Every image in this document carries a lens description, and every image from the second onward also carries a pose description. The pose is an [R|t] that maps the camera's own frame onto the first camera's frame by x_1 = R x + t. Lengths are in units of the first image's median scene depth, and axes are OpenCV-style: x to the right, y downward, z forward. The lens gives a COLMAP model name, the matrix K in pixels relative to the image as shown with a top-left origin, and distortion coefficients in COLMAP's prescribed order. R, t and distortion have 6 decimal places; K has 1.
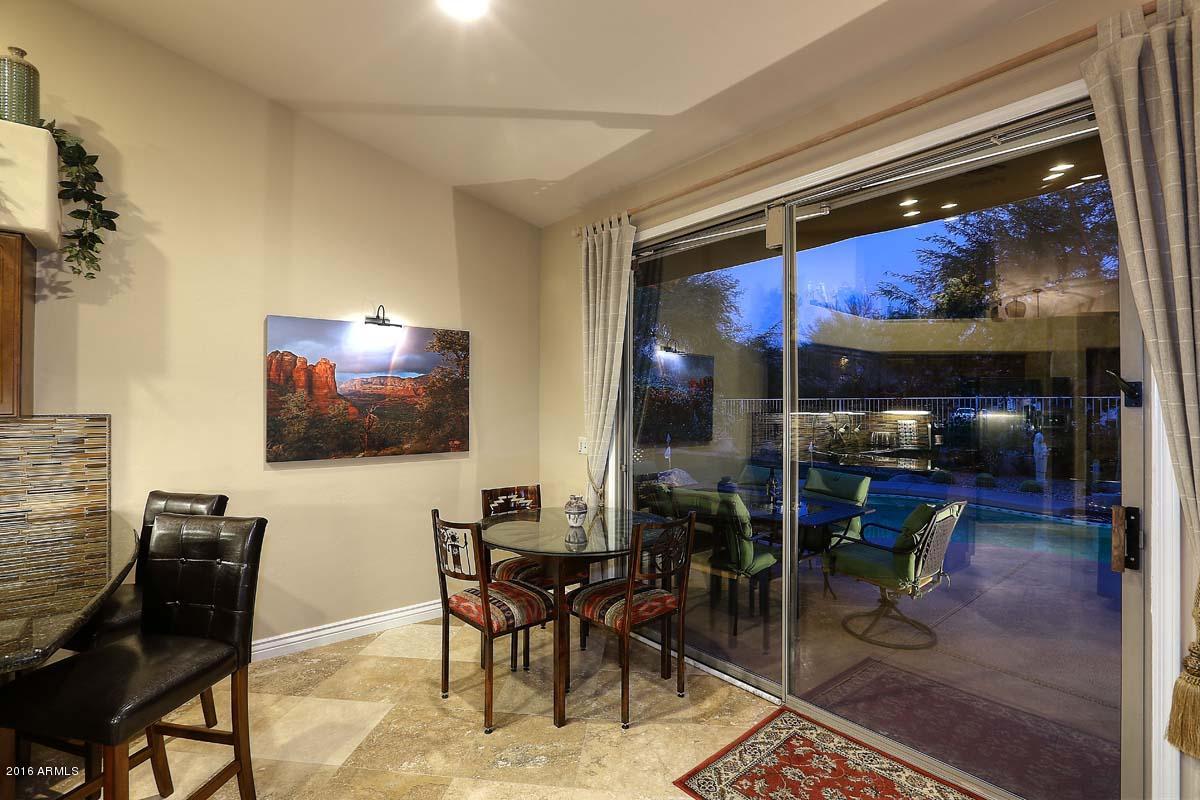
lens RADIAL K [[552.4, 0, 586.4], [0, 552.4, 395.1], [0, 0, 1]] dist [-0.027990, 0.007123]
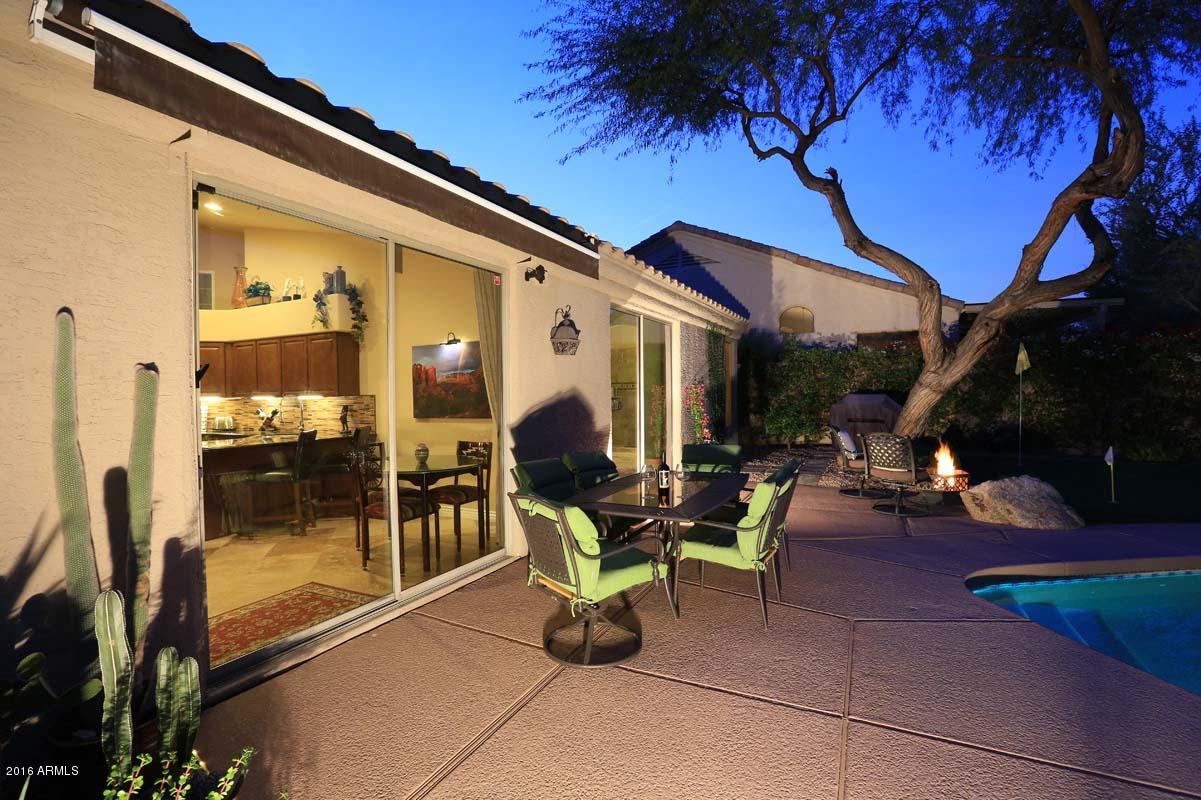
lens RADIAL K [[552.9, 0, 591.9], [0, 552.9, 394.5], [0, 0, 1]] dist [-0.027990, 0.007123]
pose [[0.400949, 0.000253, -0.916101, 1.535070], [0.028221, 0.999522, 0.012627, 0.026791], [0.915666, -0.030916, 0.400750, 0.749220]]
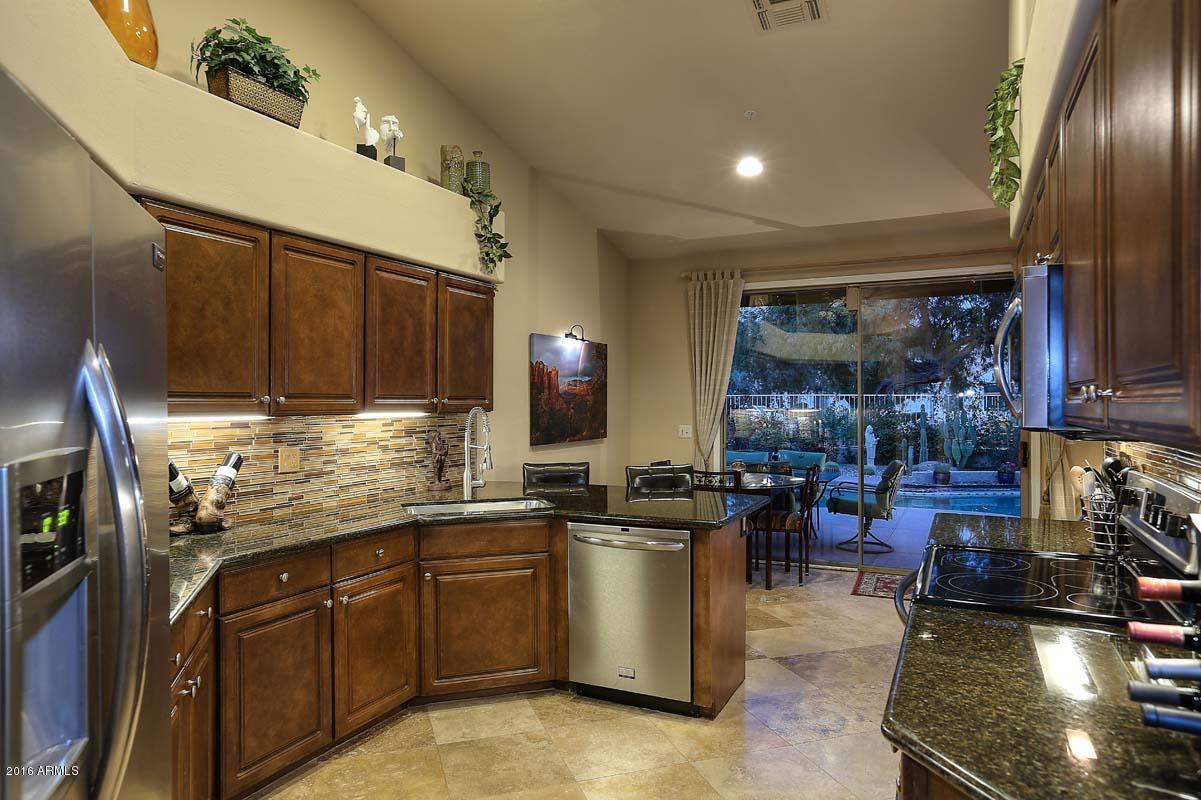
lens RADIAL K [[752.8, 0, 601.4], [0, 752.8, 399.2], [0, 0, 1]] dist [-0.010149, 0.020830]
pose [[0.902866, 0.001012, 0.429921, -1.160706], [-0.004738, 0.999960, 0.007595, -0.002455], [-0.429896, -0.008894, 0.902835, -0.667214]]
